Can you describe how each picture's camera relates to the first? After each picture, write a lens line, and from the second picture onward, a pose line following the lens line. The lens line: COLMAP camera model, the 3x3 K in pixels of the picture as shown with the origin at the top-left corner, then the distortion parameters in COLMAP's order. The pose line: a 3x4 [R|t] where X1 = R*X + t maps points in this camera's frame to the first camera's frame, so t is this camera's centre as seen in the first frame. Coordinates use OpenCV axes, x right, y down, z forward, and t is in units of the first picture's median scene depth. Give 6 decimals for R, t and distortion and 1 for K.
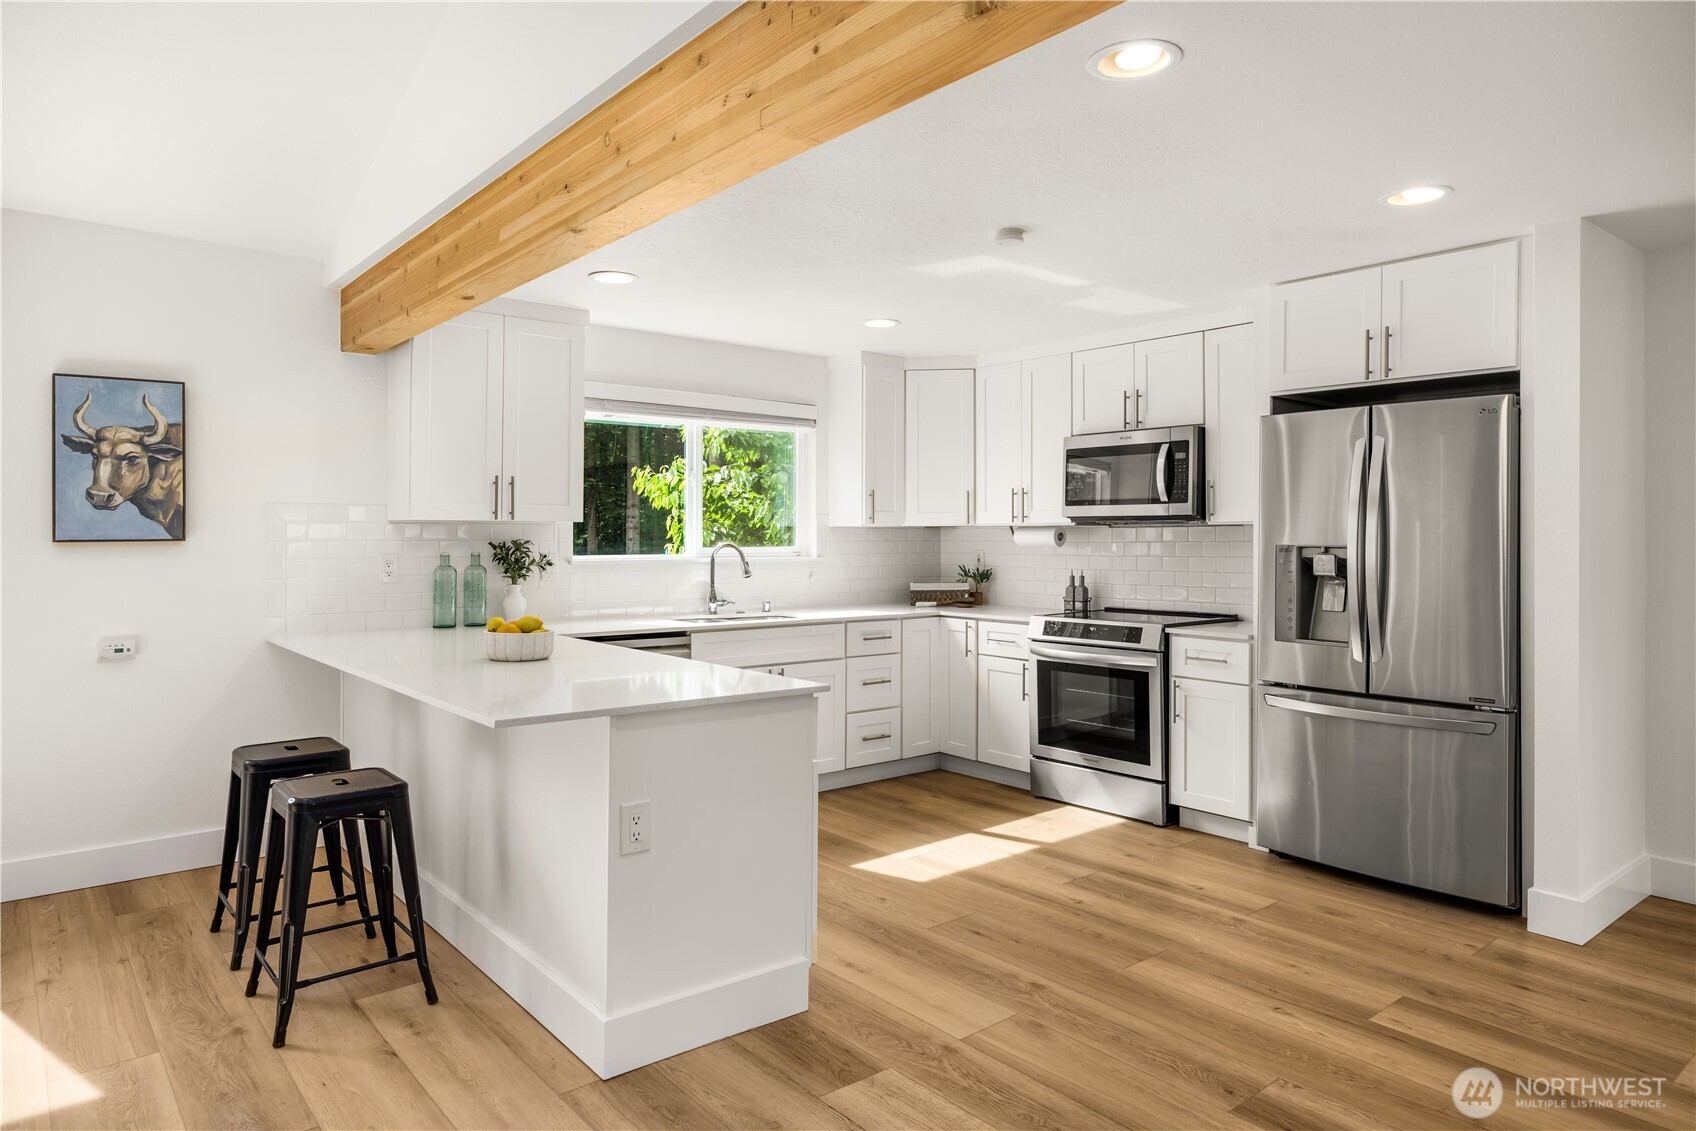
lens RADIAL K [[1044.7, 0, 845.9], [0, 1044.7, 537.6], [0, 0, 1]] dist [-0.003789, -0.000376]
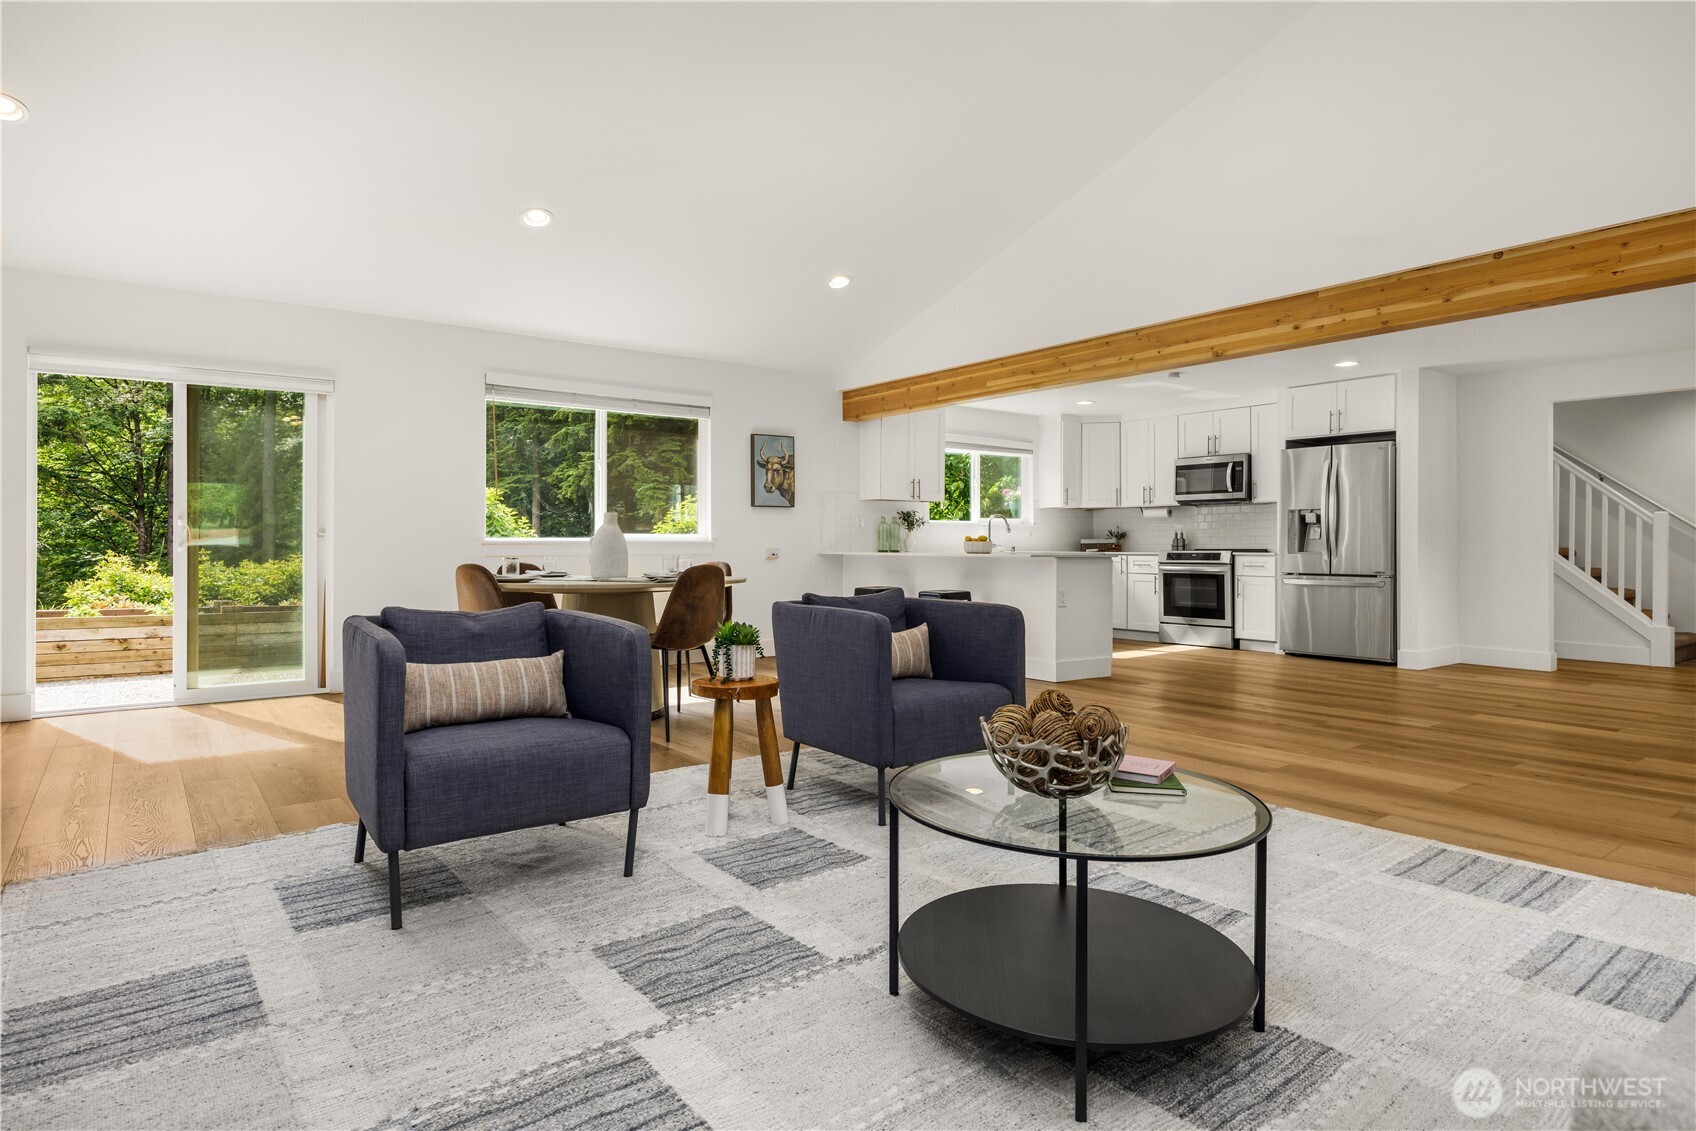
lens RADIAL K [[937.2, 0, 846.8], [0, 937.2, 543.4], [0, 0, 1]] dist [0.002046, 0.000183]
pose [[0.999242, 0.000822, -0.038929, -0.383313], [-0.000925, 0.999996, -0.002626, 0.074763], [0.038927, 0.002660, 0.999239, -0.878322]]
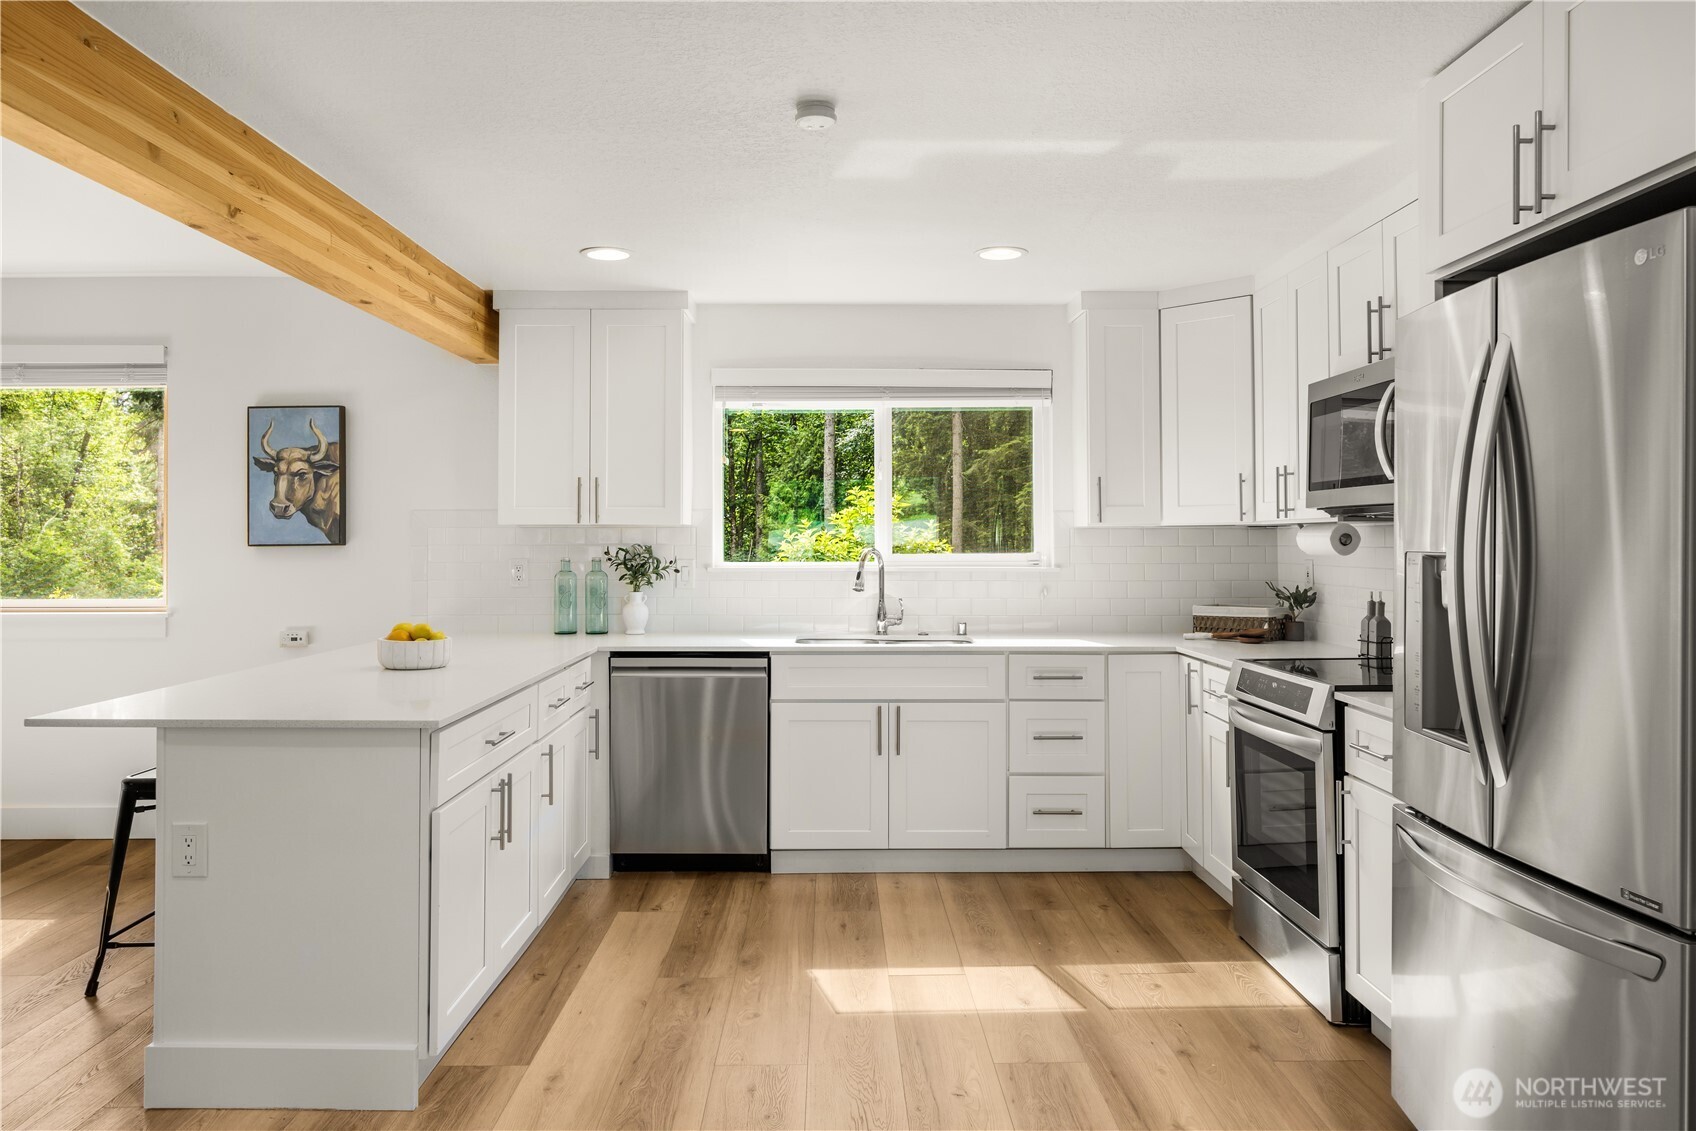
lens RADIAL K [[1180.1, 0, 842.5], [0, 1180.1, 524.3], [0, 0, 1]] dist [-0.005205, -0.002143]
pose [[0.778603, -0.010984, -0.627421, 0.513972], [0.001546, 0.999877, -0.015586, 0.000929], [0.627515, 0.011165, 0.778524, 0.299907]]
